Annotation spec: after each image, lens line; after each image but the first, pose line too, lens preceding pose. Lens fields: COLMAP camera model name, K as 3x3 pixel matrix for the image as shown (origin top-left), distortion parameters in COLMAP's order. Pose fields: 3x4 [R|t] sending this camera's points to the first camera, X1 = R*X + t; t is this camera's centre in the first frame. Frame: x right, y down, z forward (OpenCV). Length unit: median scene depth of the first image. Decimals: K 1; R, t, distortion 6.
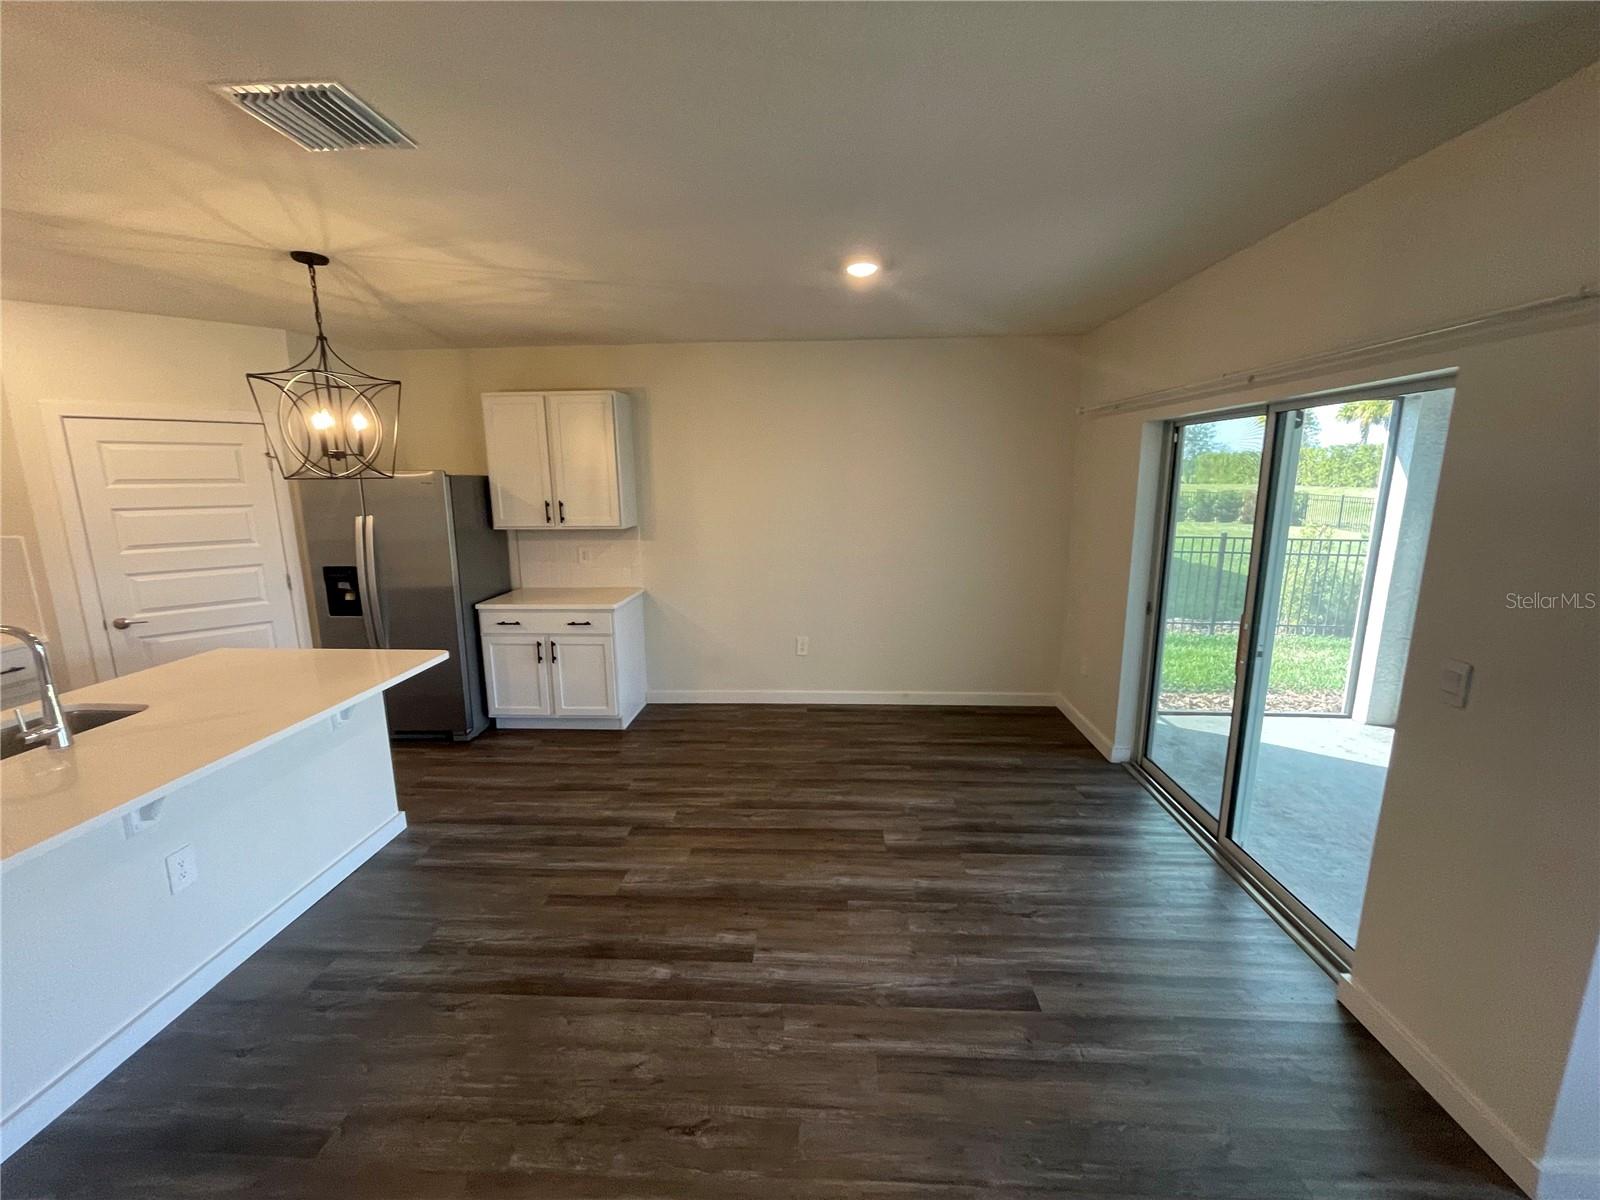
lens RADIAL K [[645.3, 0, 799.2], [0, 645.3, 595.5], [0, 0, 1]] dist [-0.002638, 0.000213]
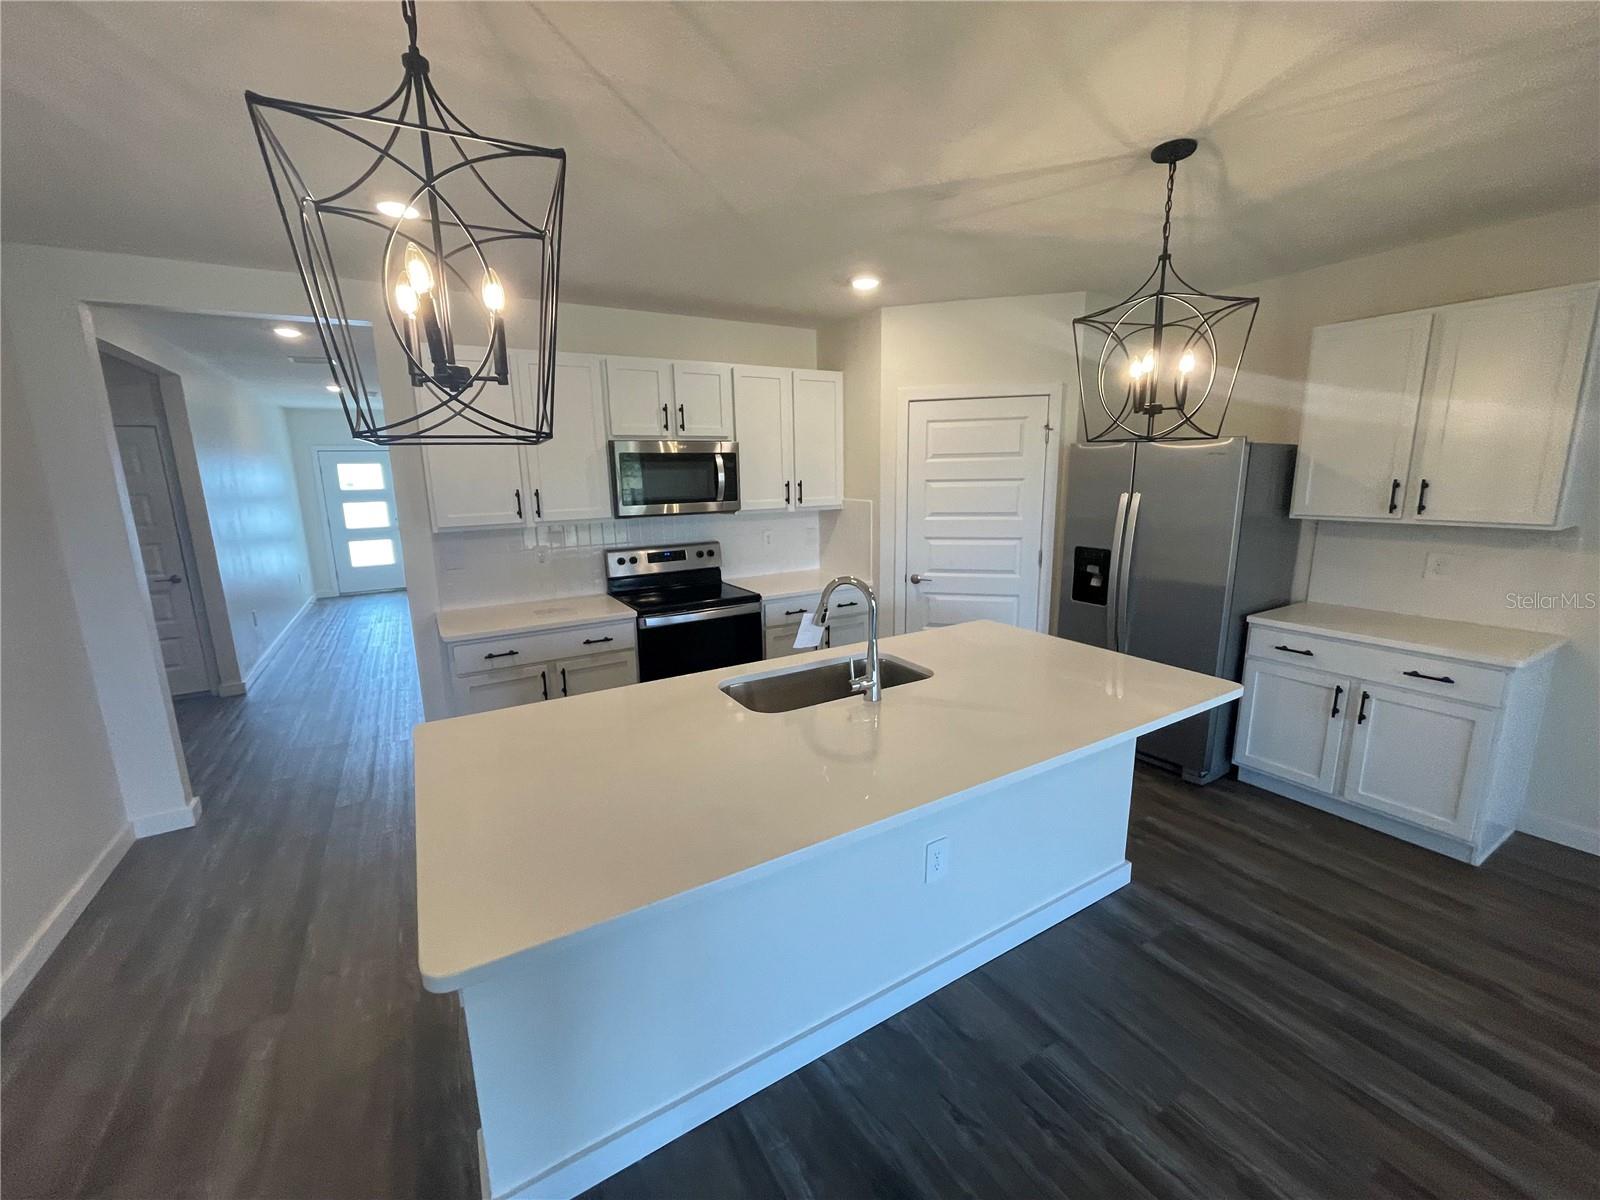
lens RADIAL K [[645.3, 0, 799.2], [0, 645.3, 595.5], [0, 0, 1]] dist [-0.002638, 0.000213]
pose [[0.556266, 0.157288, -0.815983, -0.192679], [-0.143685, 0.985340, 0.091981, -0.003430], [0.818488, 0.066079, 0.570711, 0.148115]]
